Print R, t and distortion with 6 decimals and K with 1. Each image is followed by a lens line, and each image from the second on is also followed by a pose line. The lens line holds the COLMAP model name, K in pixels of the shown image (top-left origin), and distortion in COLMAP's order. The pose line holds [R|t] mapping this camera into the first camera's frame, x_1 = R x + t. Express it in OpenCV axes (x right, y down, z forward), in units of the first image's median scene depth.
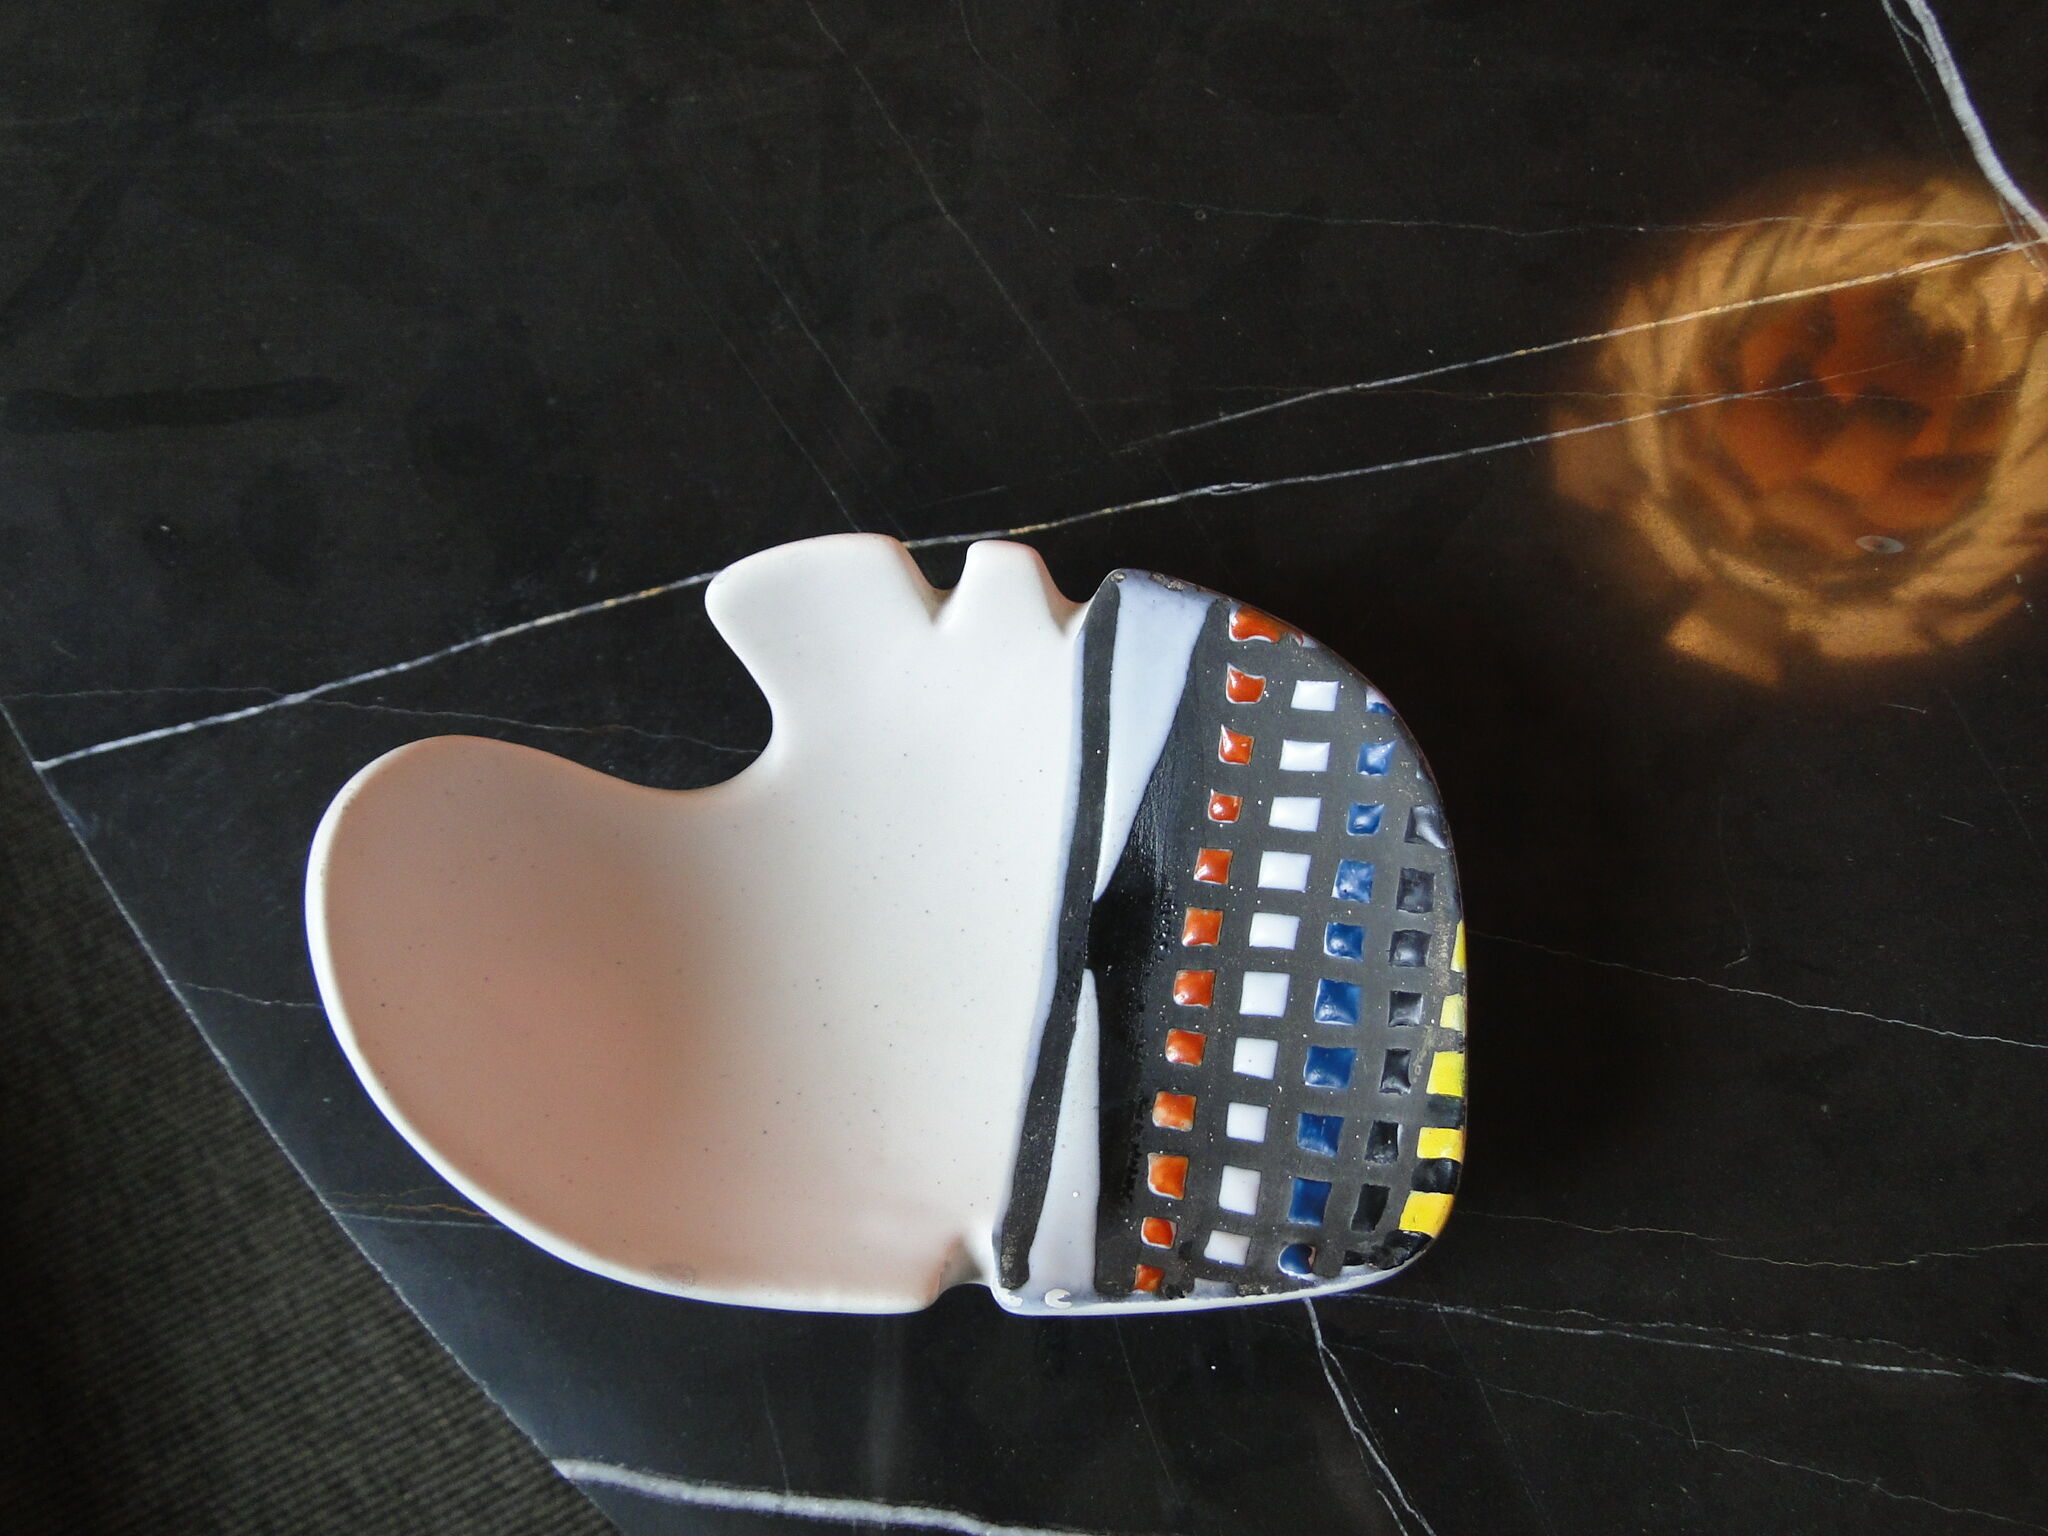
lens RADIAL K [[1721.2, 0, 1024.0], [0, 1721.2, 768.0], [0, 0, 1]] dist [0.003089, -0.052512]
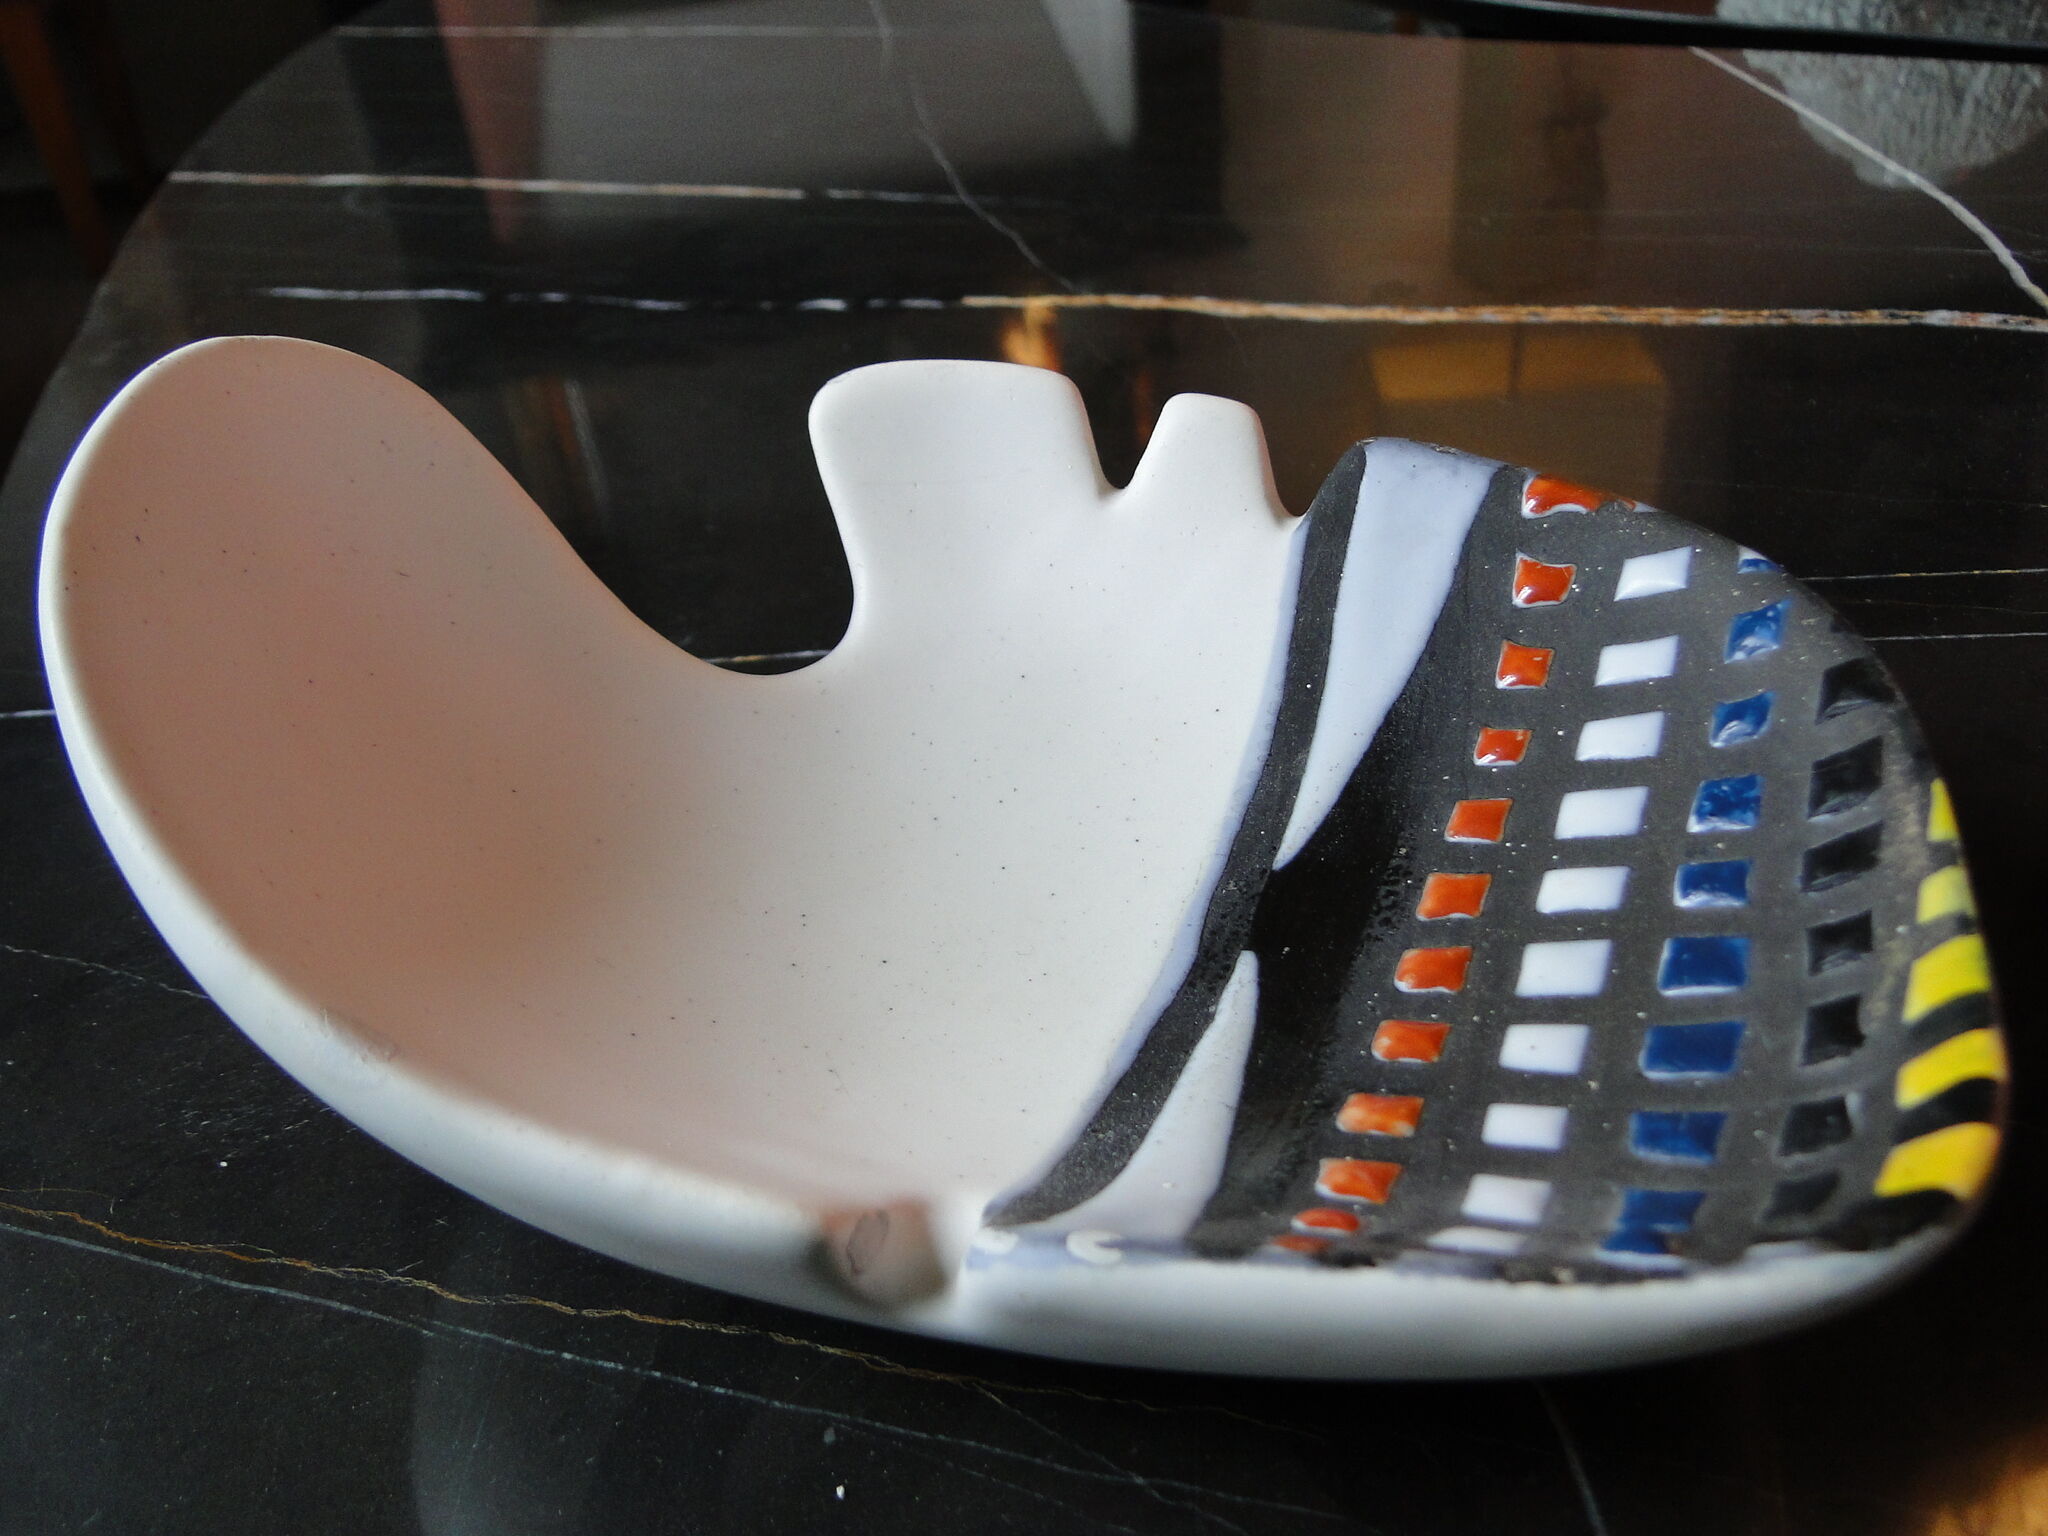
lens RADIAL K [[1721.2, 0, 1024.0], [0, 1721.2, 768.0], [0, 0, 1]] dist [0.003089, -0.052512]
pose [[0.975165, 0.127874, -0.180833, 0.062817], [-0.213584, 0.759005, -0.615056, 0.462757], [0.058604, 0.638405, 0.767467, 0.526942]]
